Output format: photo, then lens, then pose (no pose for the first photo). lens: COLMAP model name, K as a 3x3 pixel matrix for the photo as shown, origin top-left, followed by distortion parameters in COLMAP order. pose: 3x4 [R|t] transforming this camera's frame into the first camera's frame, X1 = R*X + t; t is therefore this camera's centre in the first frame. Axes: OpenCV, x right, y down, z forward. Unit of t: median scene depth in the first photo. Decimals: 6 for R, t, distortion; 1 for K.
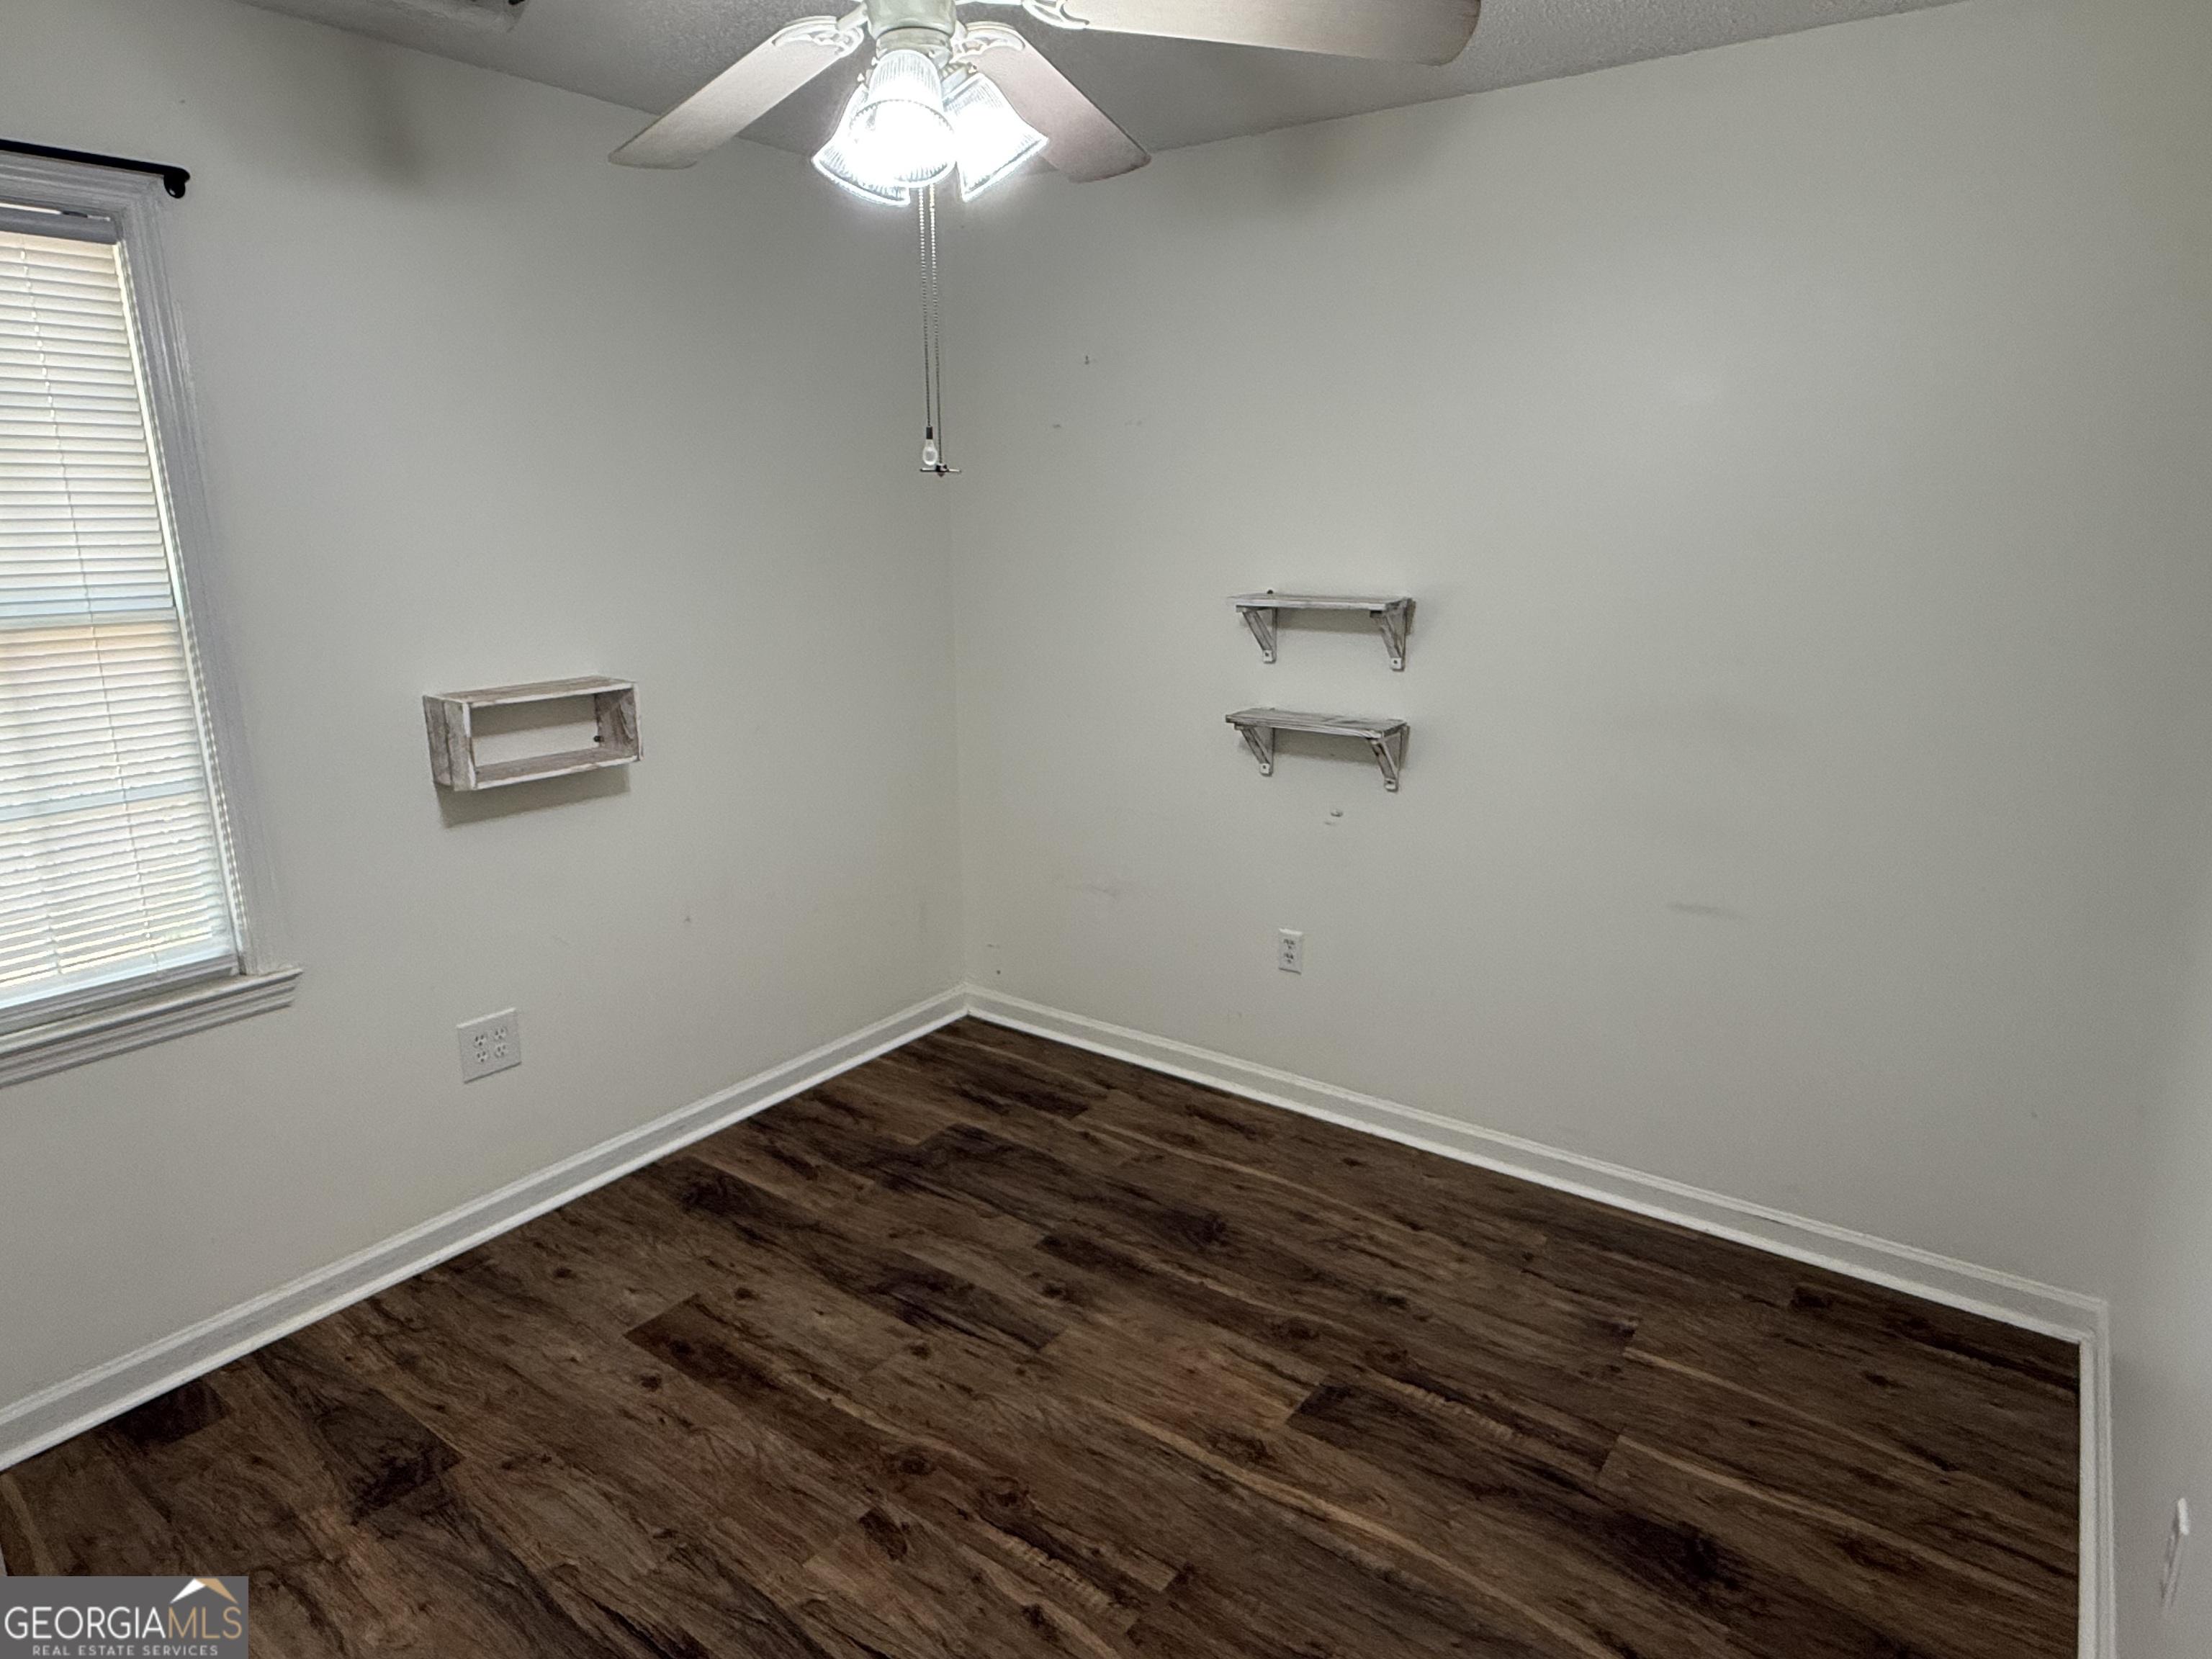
lens RADIAL K [[1280.7, 0, 1096.7], [0, 1280.7, 832.7], [0, 0, 1]] dist [-0.007903, 0.013384]
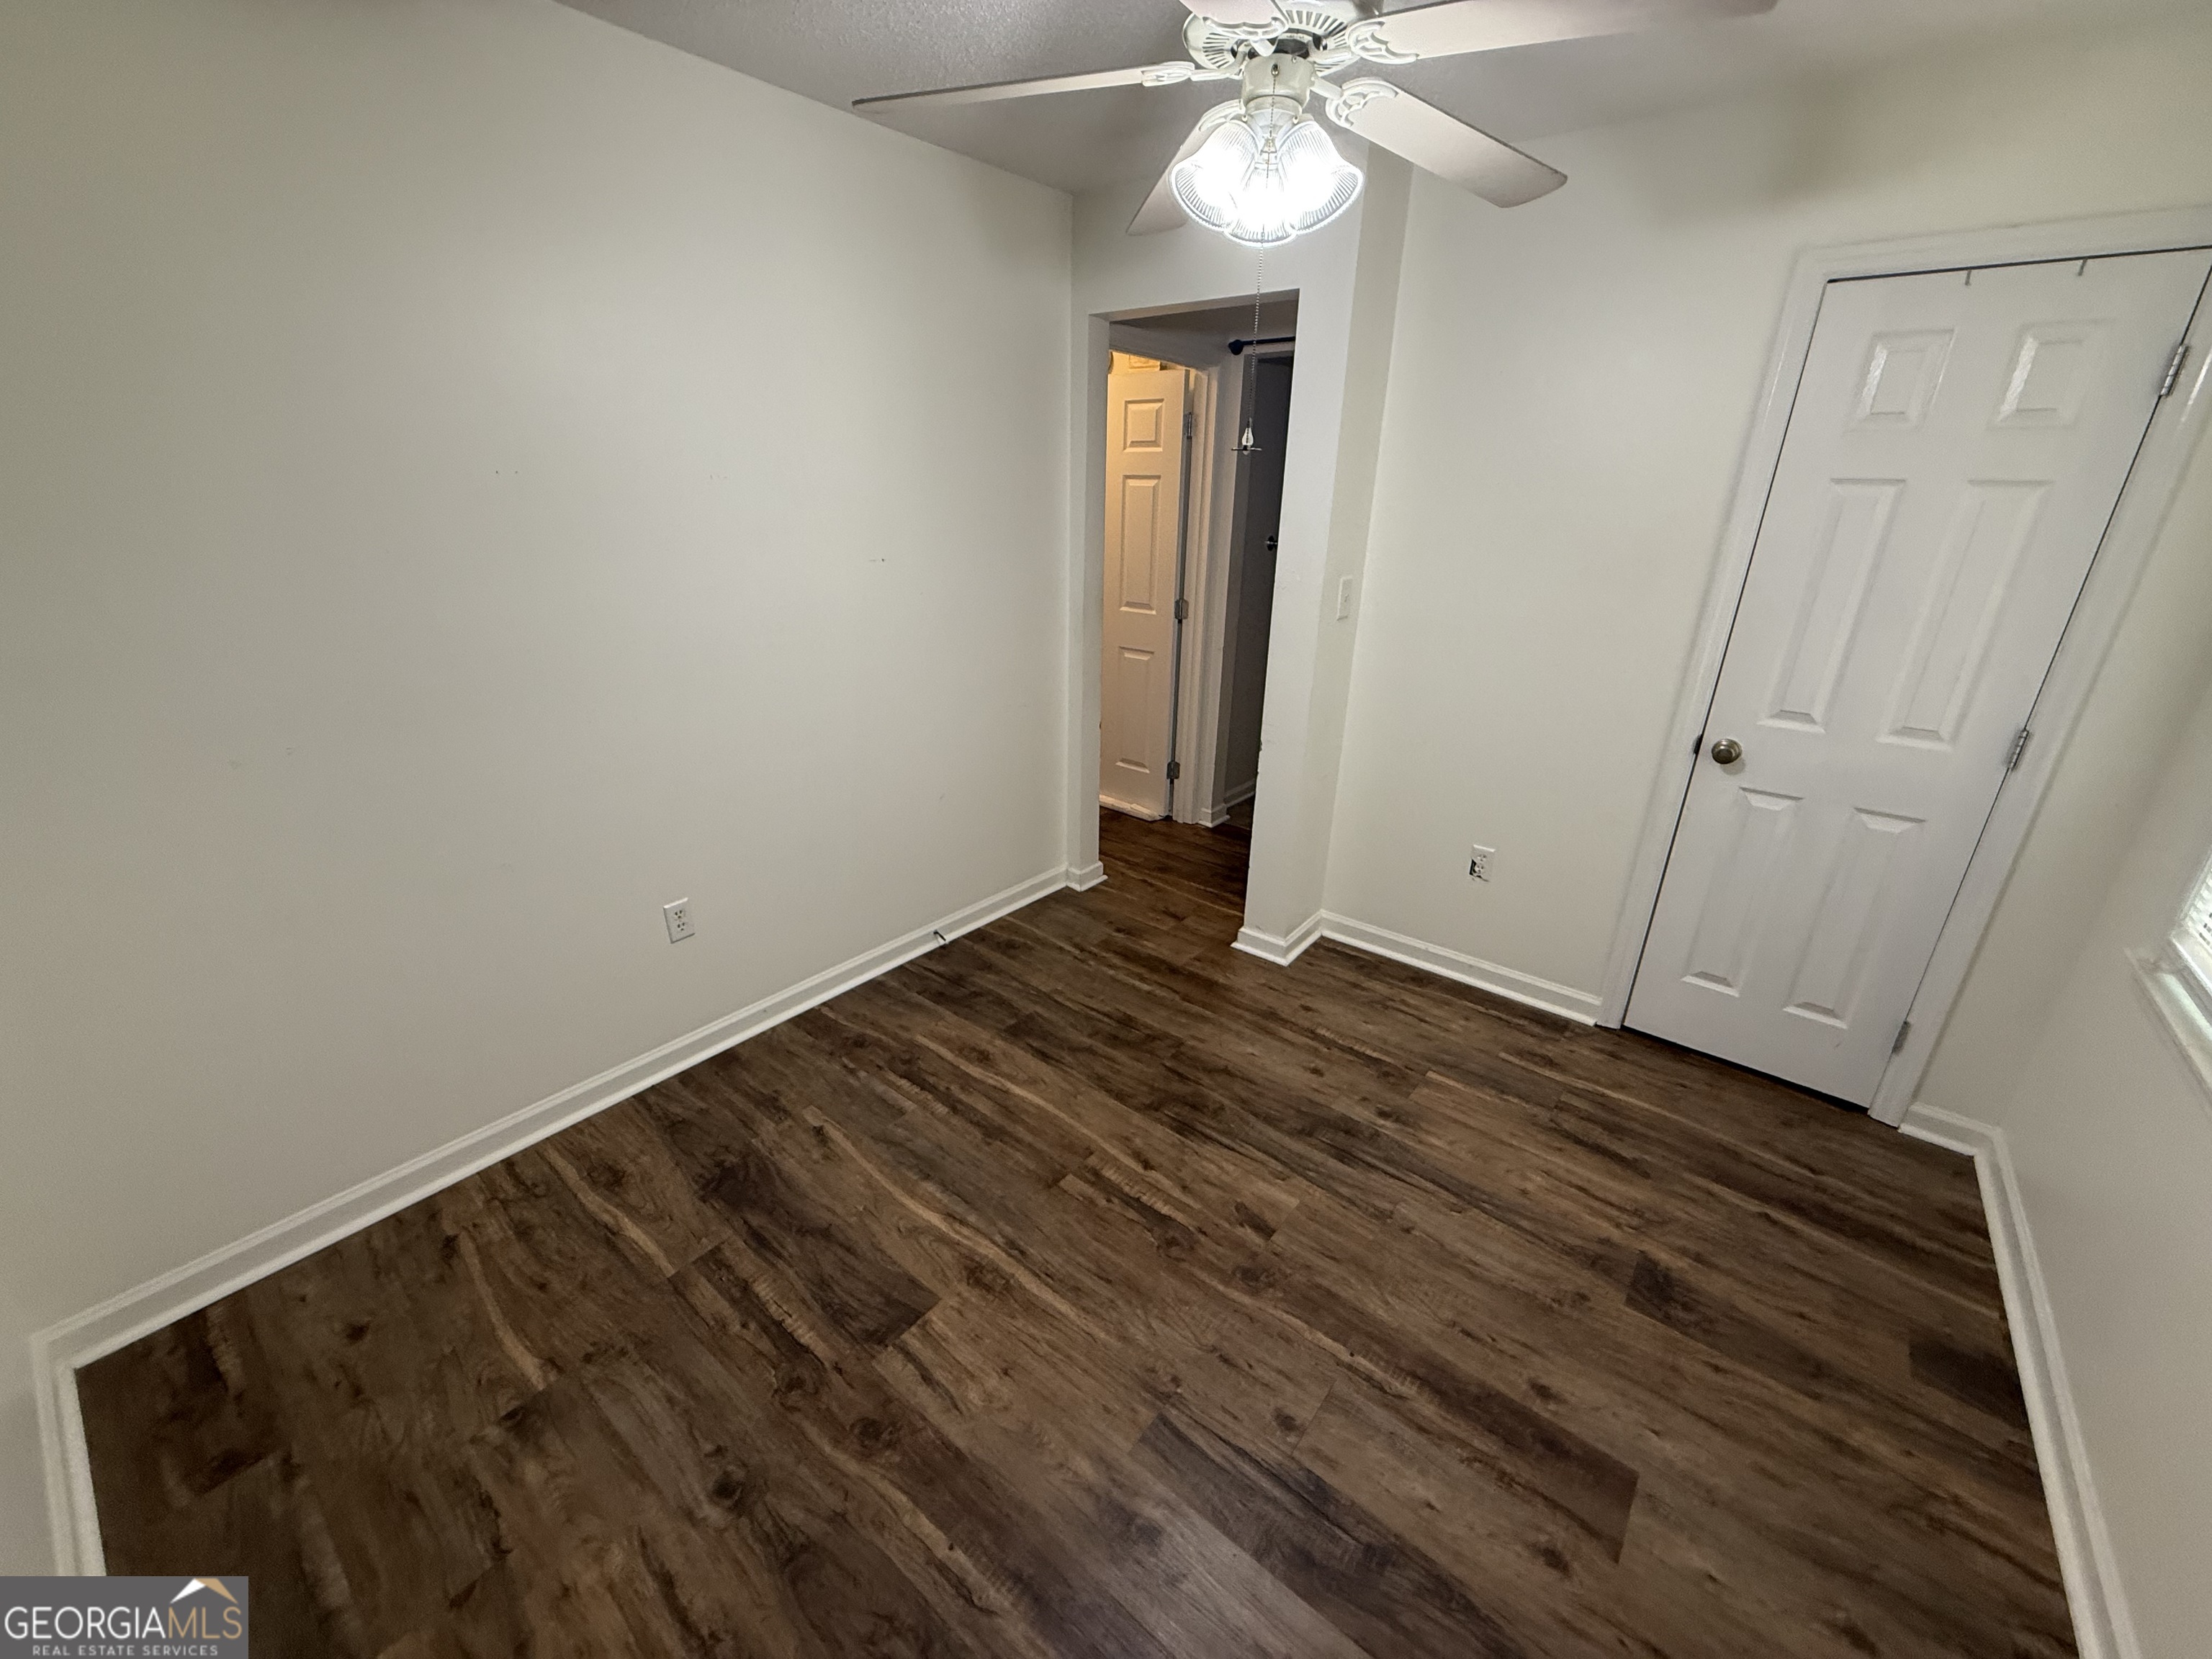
lens RADIAL K [[870.4, 0, 1096.1], [0, 870.4, 818.4], [0, 0, 1]] dist [0.002285, 0.000039]
pose [[-0.998581, -0.031465, 0.042957, -0.013845], [-0.001047, 0.818188, 0.574950, -0.359293], [-0.053238, 0.574090, -0.817060, 1.425234]]
